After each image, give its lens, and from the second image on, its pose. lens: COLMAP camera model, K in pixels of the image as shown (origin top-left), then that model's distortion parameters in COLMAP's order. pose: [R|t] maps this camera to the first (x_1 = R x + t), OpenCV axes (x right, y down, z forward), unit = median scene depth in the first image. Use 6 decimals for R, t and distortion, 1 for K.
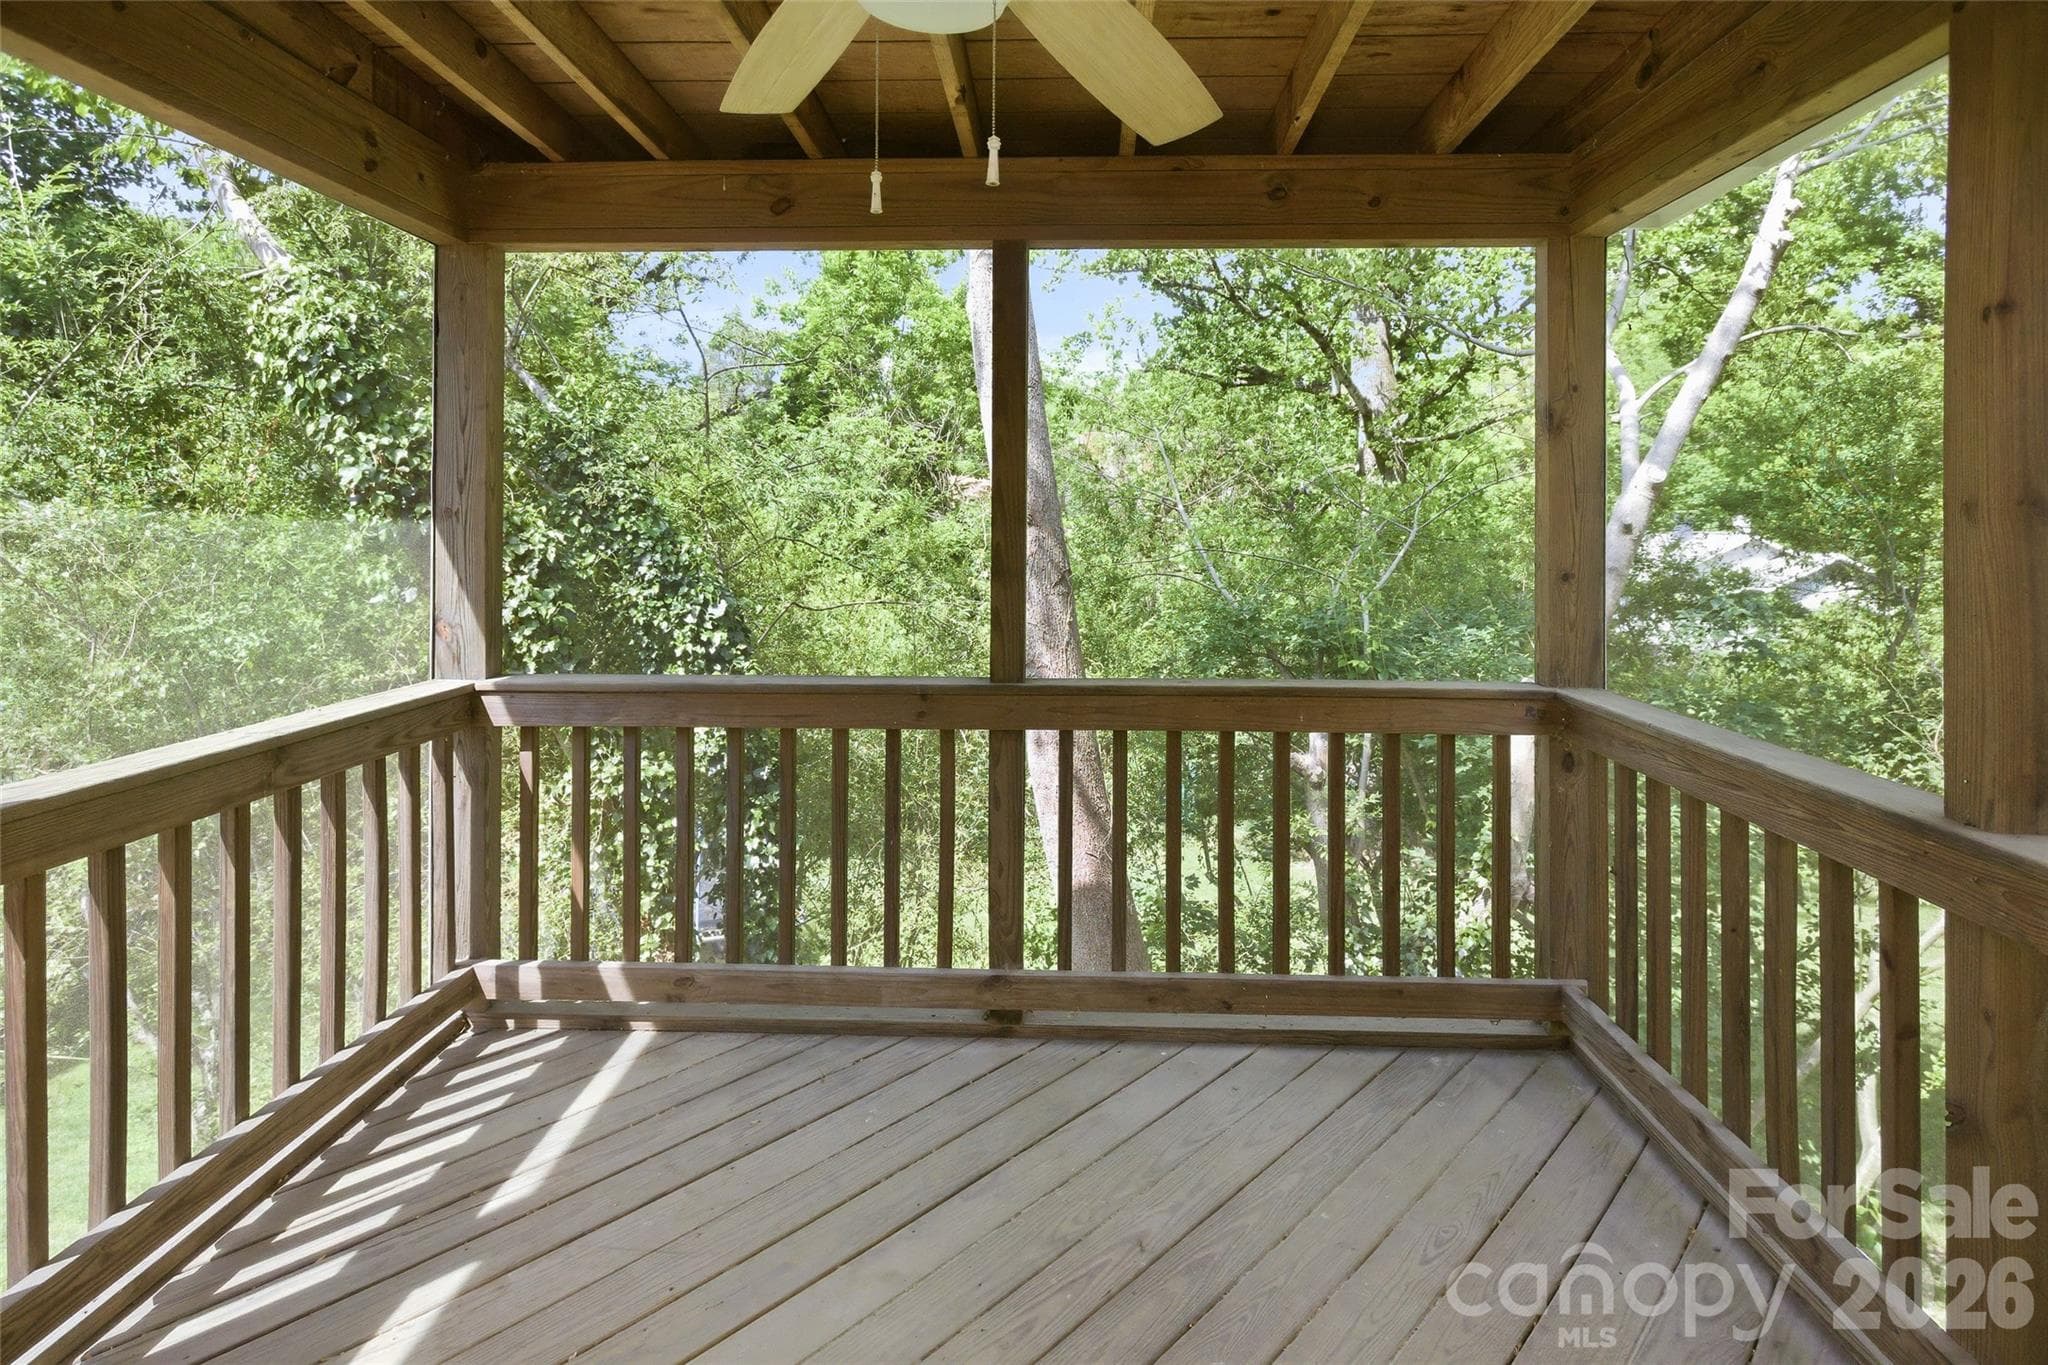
lens RADIAL K [[1073.0, 0, 1024.5], [0, 1073.0, 538.7], [0, 0, 1]] dist [0.002068, 0.000330]
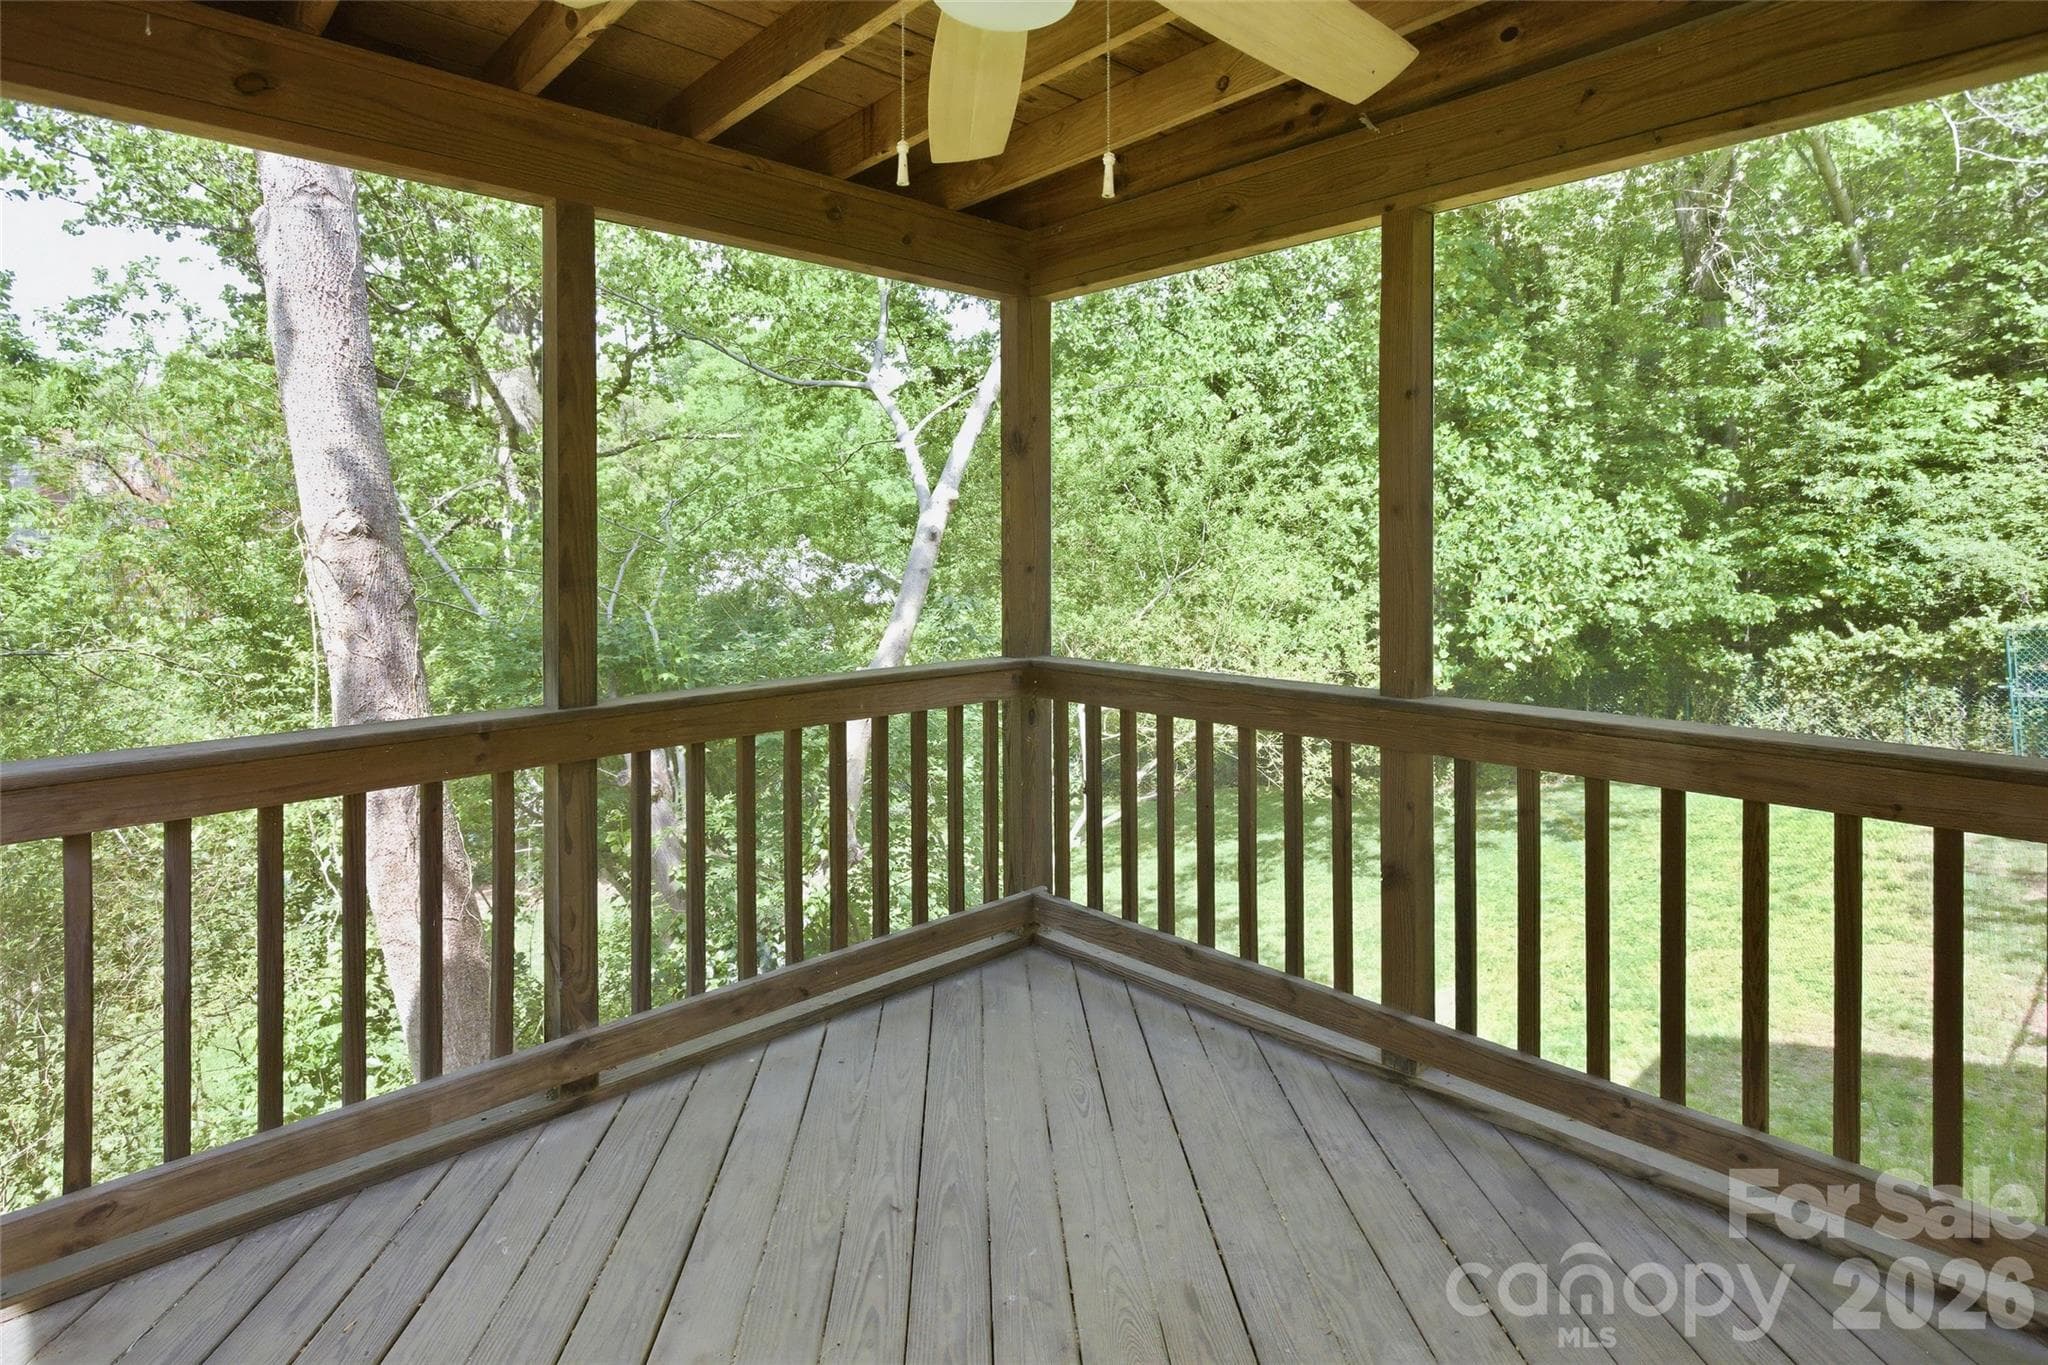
lens RADIAL K [[1062.3, 0, 1023.1], [0, 1062.3, 581.5], [0, 0, 1]] dist [-0.010499, 0.007644]
pose [[0.703151, -0.035209, 0.710168, -0.368496], [0.020186, 0.999359, 0.029560, 0.013716], [-0.710754, -0.006450, 0.703411, 0.134554]]
